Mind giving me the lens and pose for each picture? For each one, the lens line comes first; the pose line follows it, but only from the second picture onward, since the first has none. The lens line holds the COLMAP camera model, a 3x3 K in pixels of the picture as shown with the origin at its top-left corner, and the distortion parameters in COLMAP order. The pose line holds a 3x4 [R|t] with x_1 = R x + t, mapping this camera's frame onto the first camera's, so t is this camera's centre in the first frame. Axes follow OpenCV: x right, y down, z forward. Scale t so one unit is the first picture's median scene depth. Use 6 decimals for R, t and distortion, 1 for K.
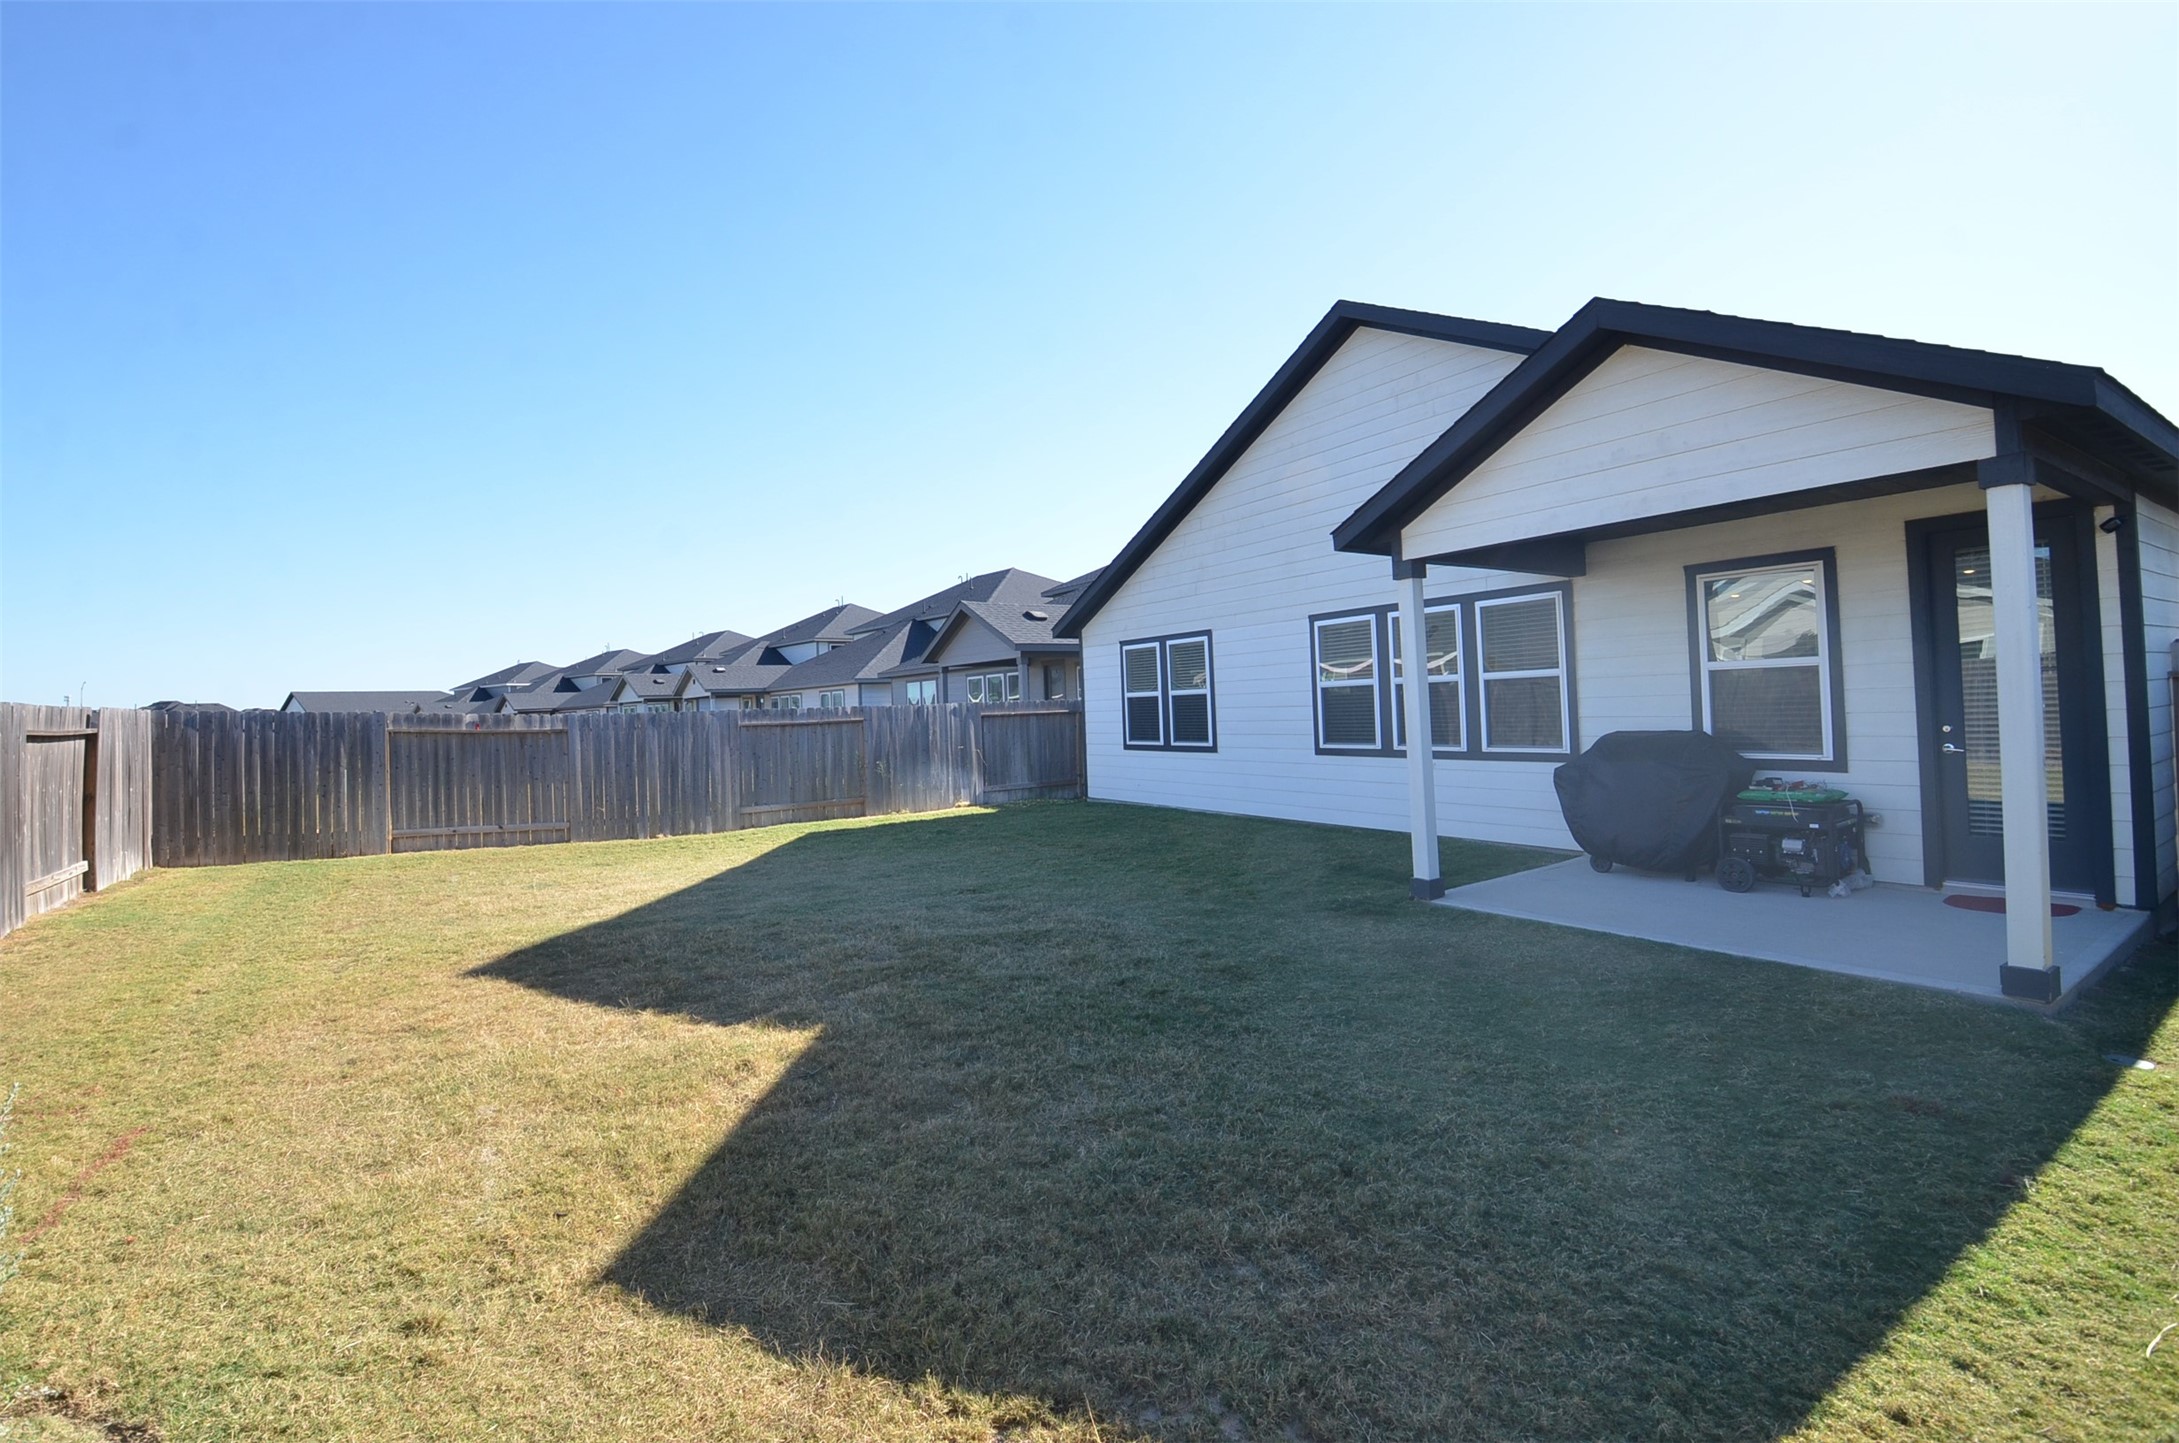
lens RADIAL K [[960.1, 0, 1087.7], [0, 960.1, 718.3], [0, 0, 1]] dist [0.000936, -0.000080]
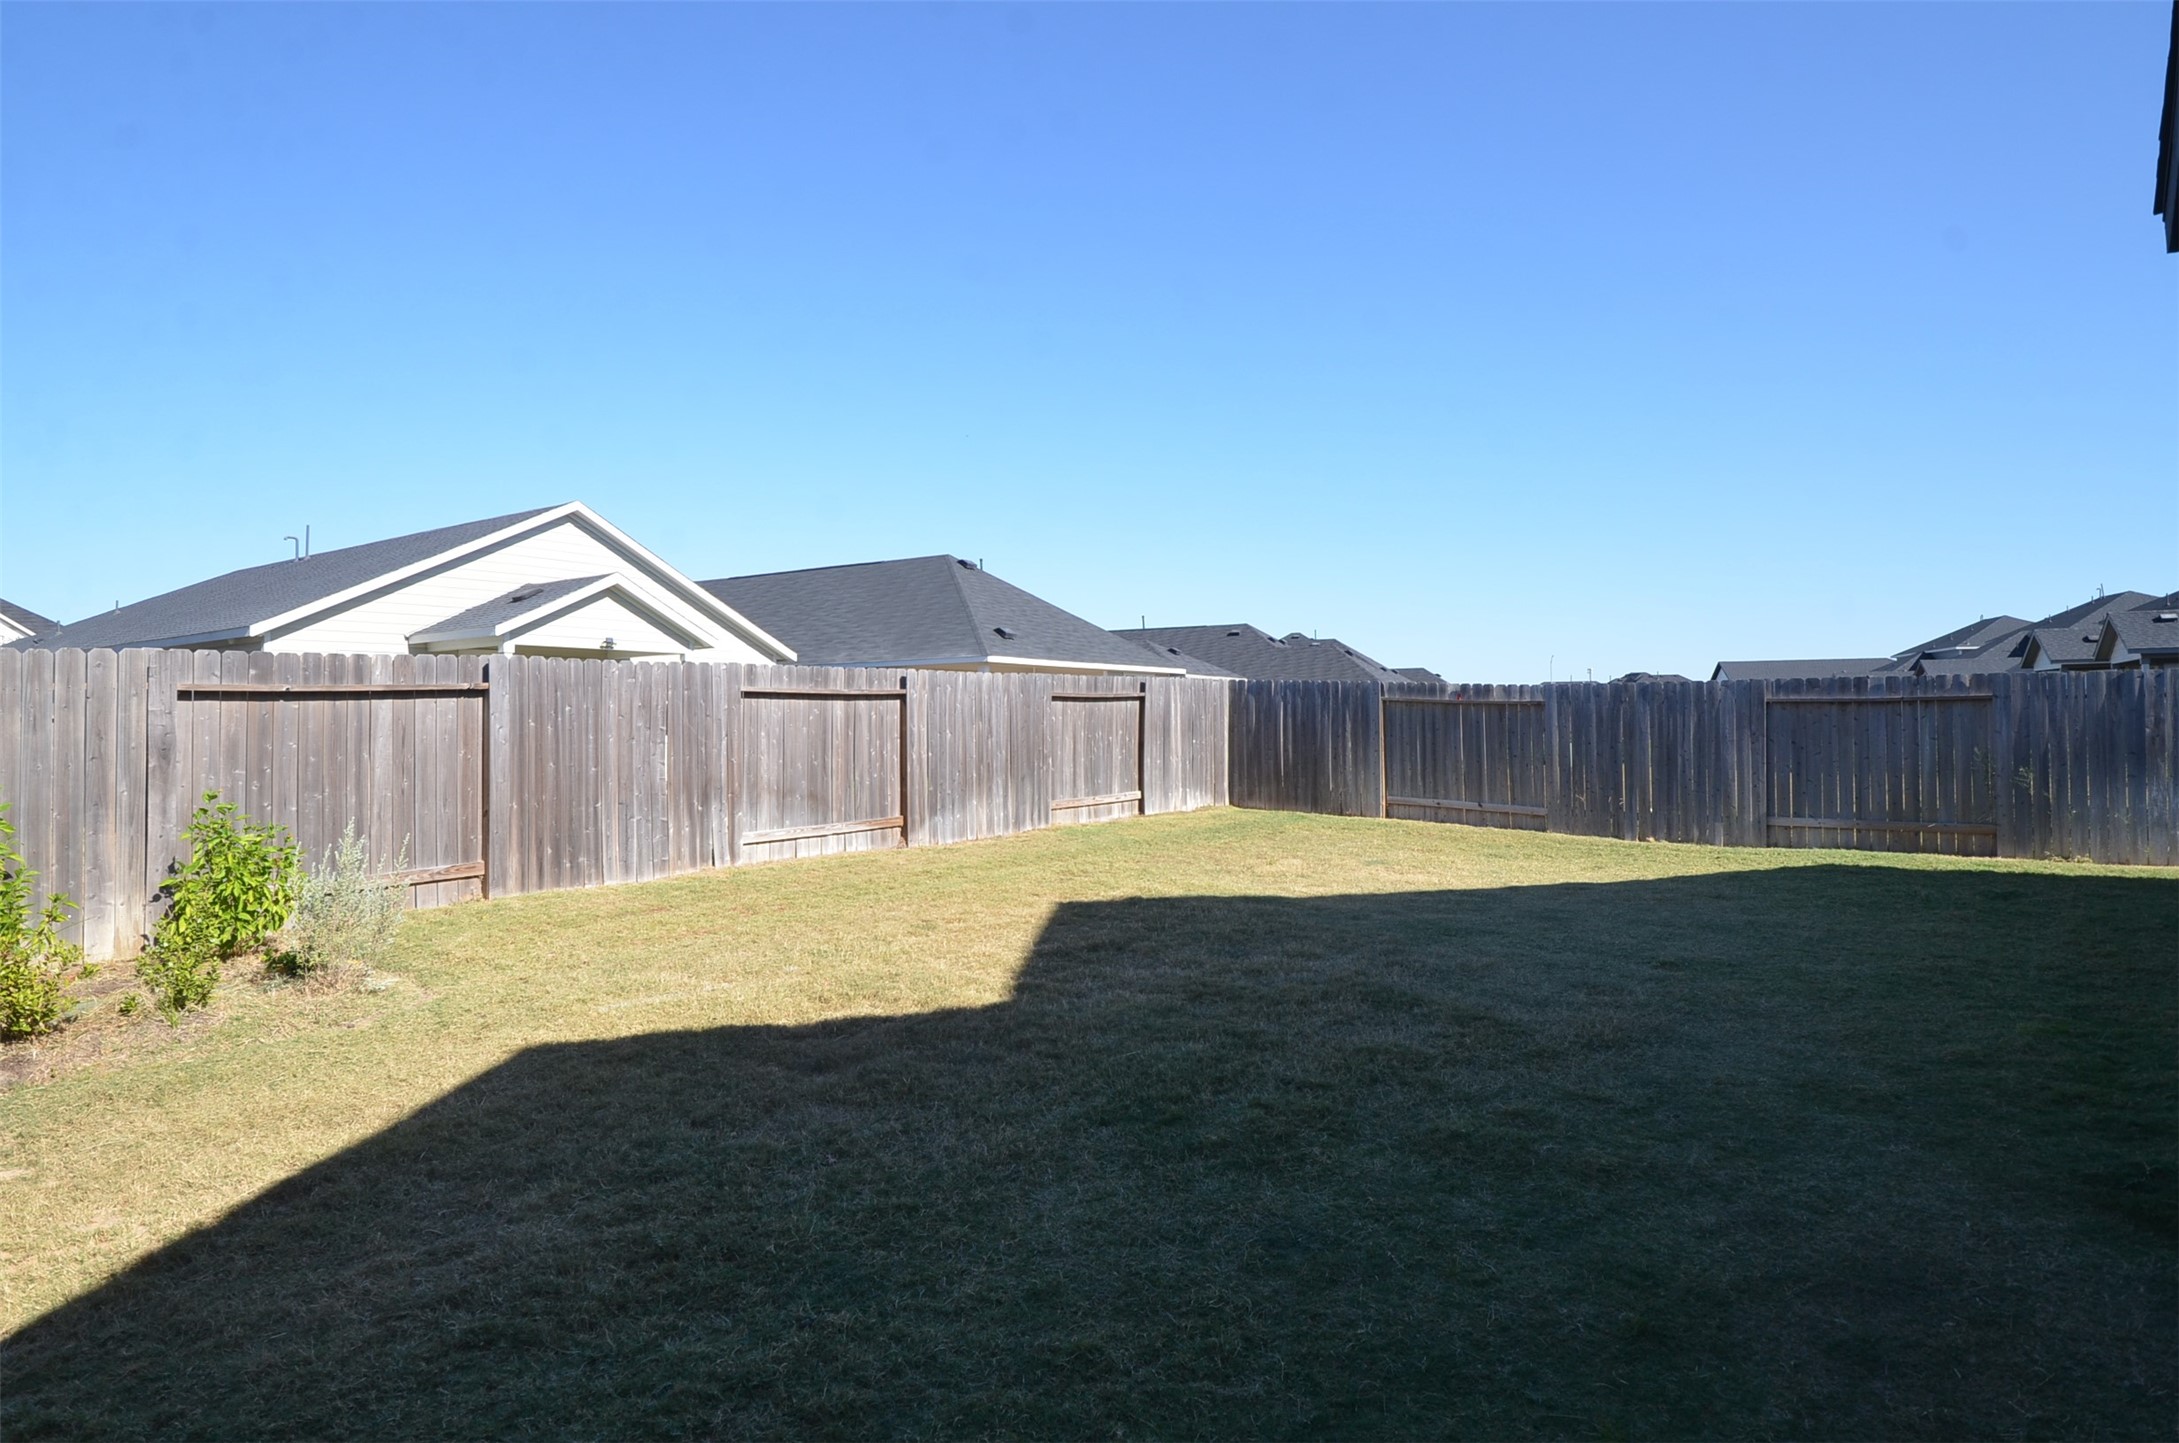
lens RADIAL K [[1152.6, 0, 1088.3], [0, 1152.6, 711.1], [0, 0, 1]] dist [-0.001704, -0.000517]
pose [[0.339232, 0.026467, -0.940330, 0.300034], [-0.009984, 0.999649, 0.024534, -0.001477], [0.940650, 0.001065, 0.339377, 0.255616]]
